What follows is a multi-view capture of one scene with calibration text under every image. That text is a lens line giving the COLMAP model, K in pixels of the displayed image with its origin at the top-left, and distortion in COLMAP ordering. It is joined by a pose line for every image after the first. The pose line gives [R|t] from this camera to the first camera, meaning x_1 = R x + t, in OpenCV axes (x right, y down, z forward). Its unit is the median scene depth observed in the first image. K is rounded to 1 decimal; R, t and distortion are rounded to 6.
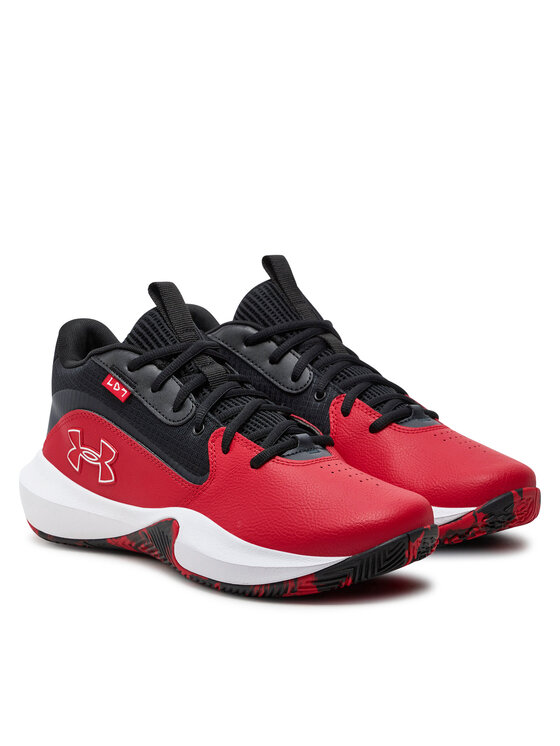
lens RADIAL K [[2218.2, 0, 280.0], [0, 2218.2, 373.0], [0, 0, 1]] dist [-0.158499, -0.973959]
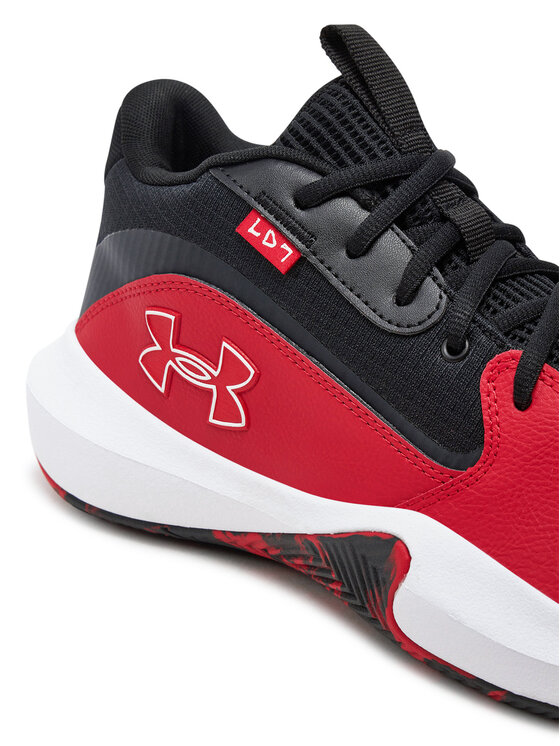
lens RADIAL K [[1705.9, 0, 280.0], [0, 1705.9, 373.0], [0, 0, 1]] dist [-0.122785, -0.454517]
pose [[0.991197, 0.054915, 0.120469, -0.114646], [-0.072030, 0.987146, 0.142667, -0.018071], [-0.111086, -0.150089, 0.982412, 0.633534]]
